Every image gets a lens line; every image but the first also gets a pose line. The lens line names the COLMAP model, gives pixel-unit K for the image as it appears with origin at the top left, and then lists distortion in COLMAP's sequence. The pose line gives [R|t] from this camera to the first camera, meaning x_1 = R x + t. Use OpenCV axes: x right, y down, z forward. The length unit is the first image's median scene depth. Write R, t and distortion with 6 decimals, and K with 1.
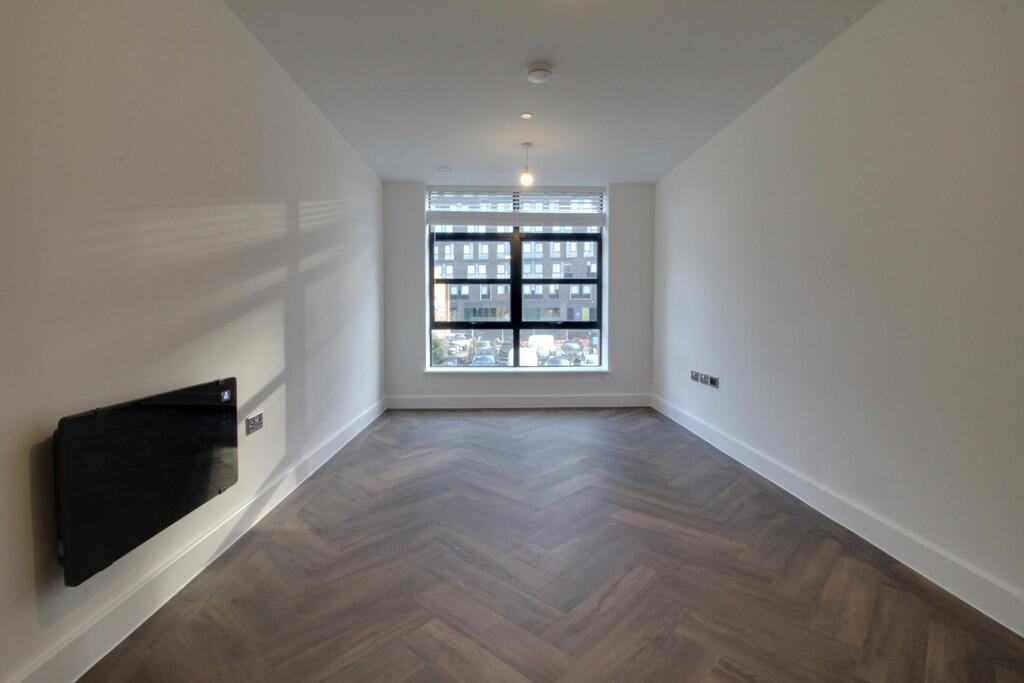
lens RADIAL K [[482.7, 0, 513.6], [0, 482.7, 328.5], [0, 0, 1]] dist [0.003314, -0.014016]
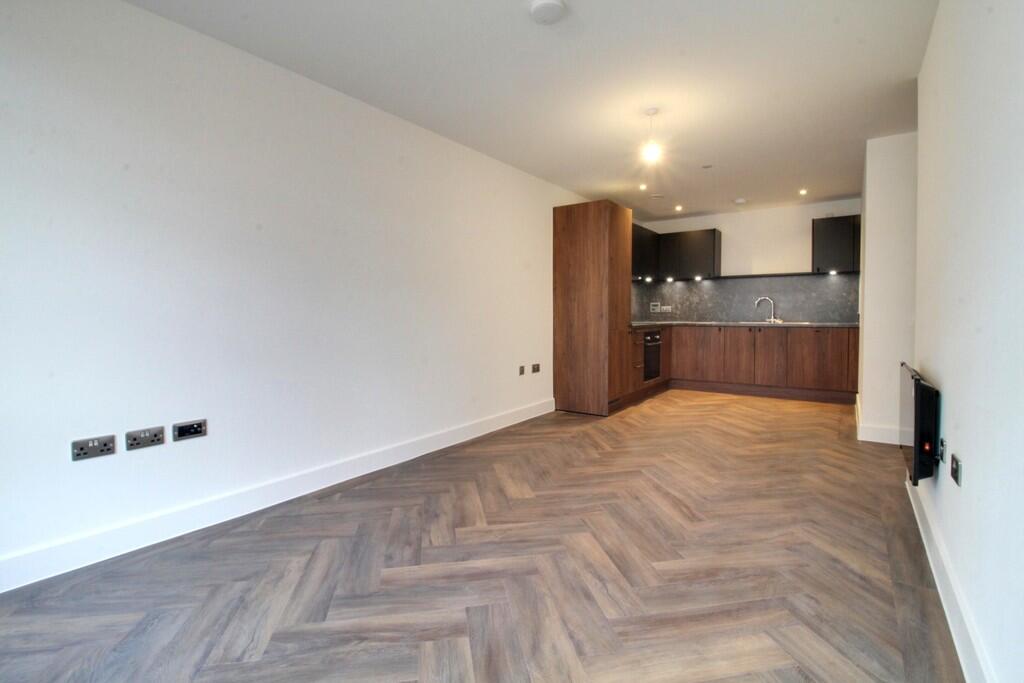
lens RADIAL K [[470.2, 0, 517.4], [0, 470.2, 328.8], [0, 0, 1]] dist [0.000274, -0.013407]
pose [[-0.799189, -0.016917, 0.600842, -0.192249], [0.024258, 0.997882, 0.060362, -0.029994], [-0.600590, 0.062816, -0.797086, 0.860512]]
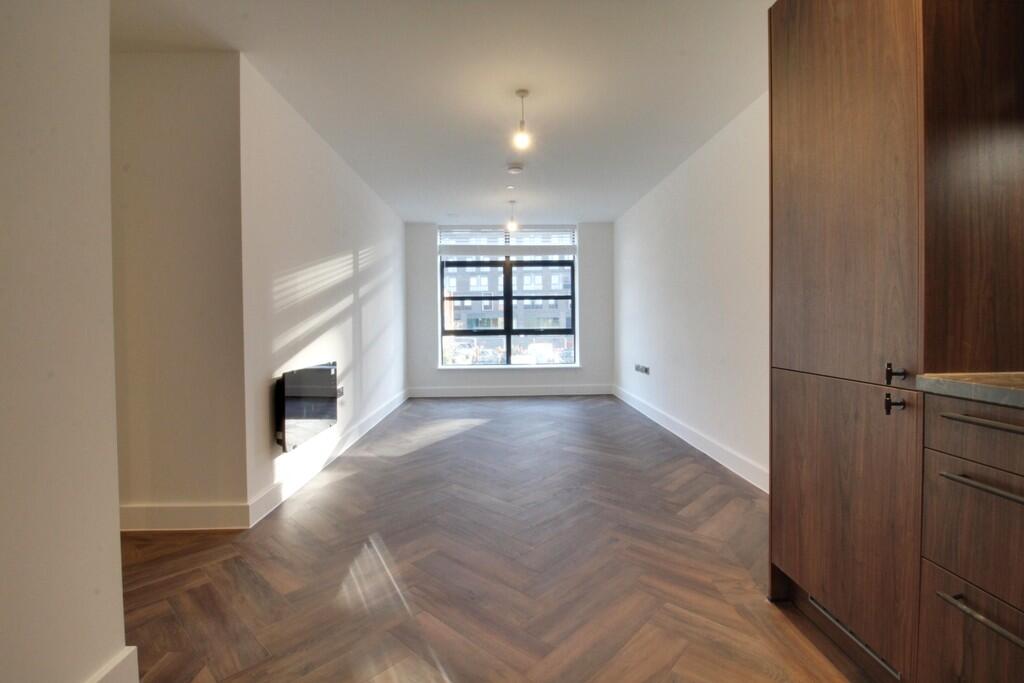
lens RADIAL K [[470.2, 0, 517.4], [0, 470.2, 328.8], [0, 0, 1]] dist [0.000274, -0.013407]
pose [[0.999944, -0.009565, 0.004444, 0.025253], [0.009647, 0.999775, -0.018867, 0.008476], [-0.004262, 0.018909, 0.999812, -0.264558]]
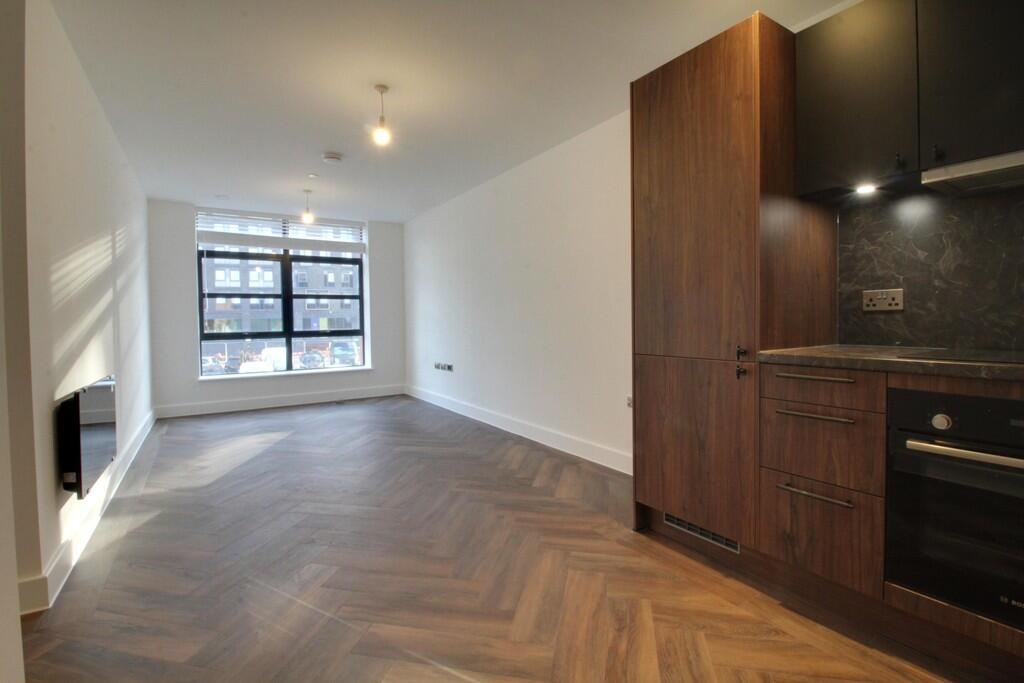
lens RADIAL K [[470.2, 0, 517.4], [0, 470.2, 328.8], [0, 0, 1]] dist [0.000274, -0.013407]
pose [[0.856280, -0.021501, 0.516064, -0.110400], [0.031150, 0.999464, -0.010043, 0.008418], [-0.515571, 0.024675, 0.856491, -0.255351]]
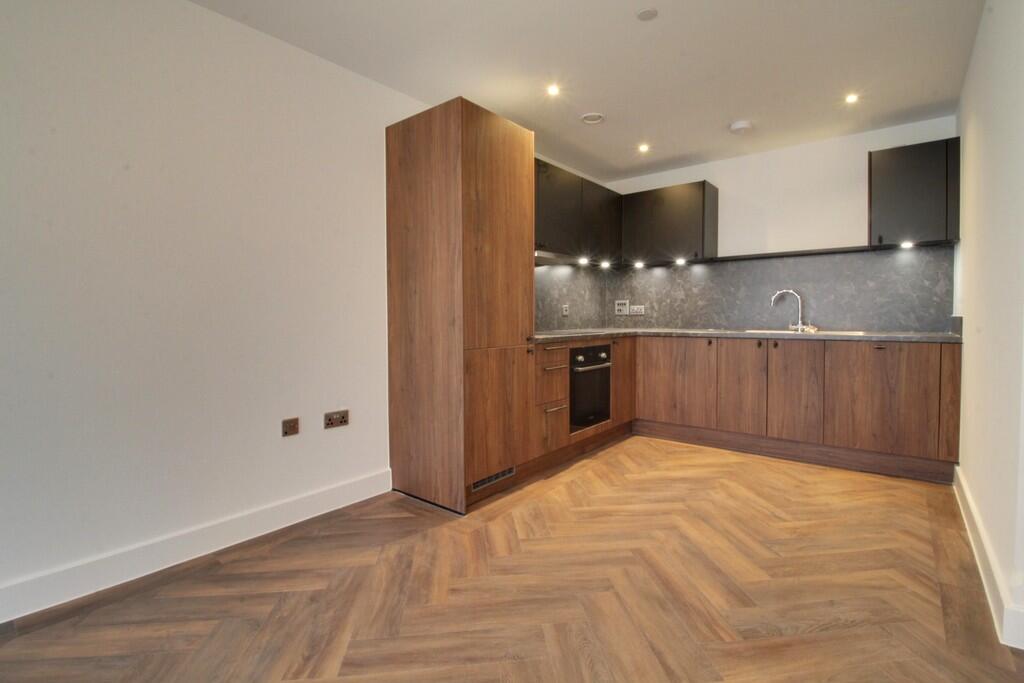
lens RADIAL K [[482.7, 0, 513.6], [0, 482.7, 328.5], [0, 0, 1]] dist [0.003314, -0.014016]
pose [[-0.760014, -0.013574, 0.649765, -0.141566], [0.026936, 0.998265, 0.052361, -0.013621], [-0.649348, 0.057298, -0.758330, 0.382074]]
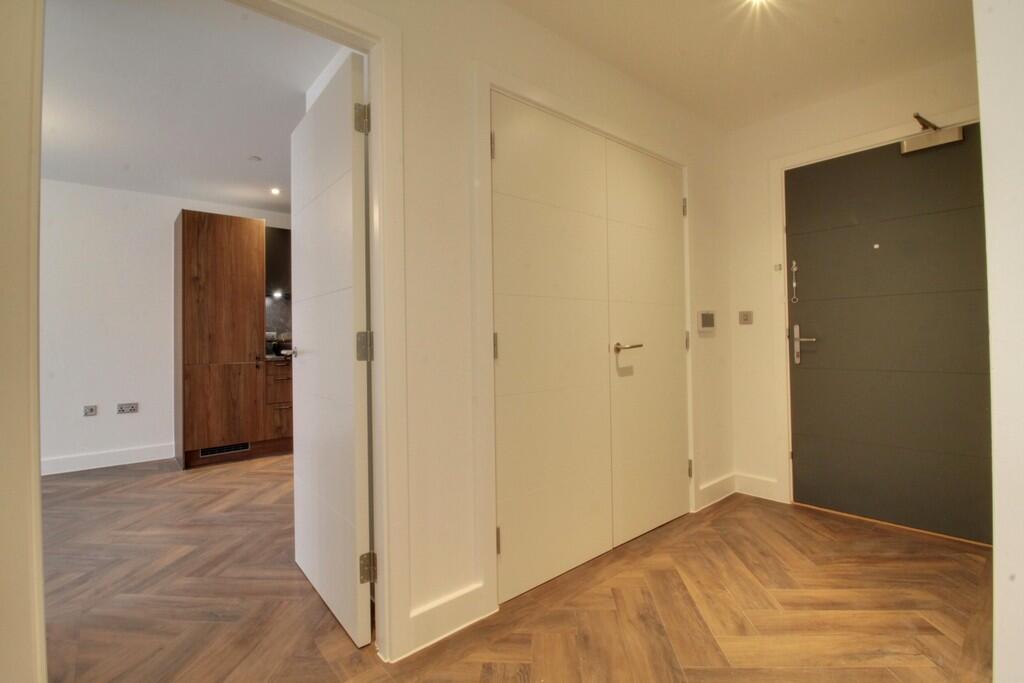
lens RADIAL K [[482.7, 0, 513.6], [0, 482.7, 328.5], [0, 0, 1]] dist [0.003314, -0.014016]
pose [[-0.627459, 0.022175, 0.778334, -0.708489], [0.042240, 0.999092, 0.005588, -0.008799], [-0.777503, 0.036383, -0.627826, 0.127379]]
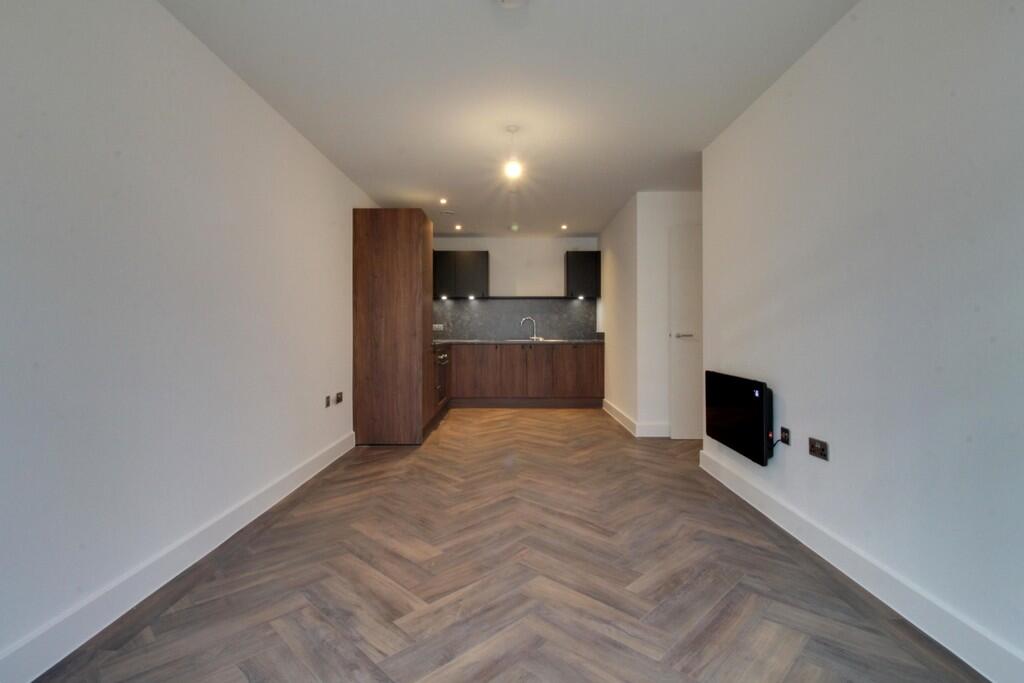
lens RADIAL K [[482.7, 0, 513.6], [0, 482.7, 328.5], [0, 0, 1]] dist [0.003314, -0.014016]
pose [[-0.999364, 0.001617, 0.035626, 0.013103], [0.002692, 0.999542, 0.030156, -0.031832], [-0.035561, 0.030233, -0.998910, 0.881053]]
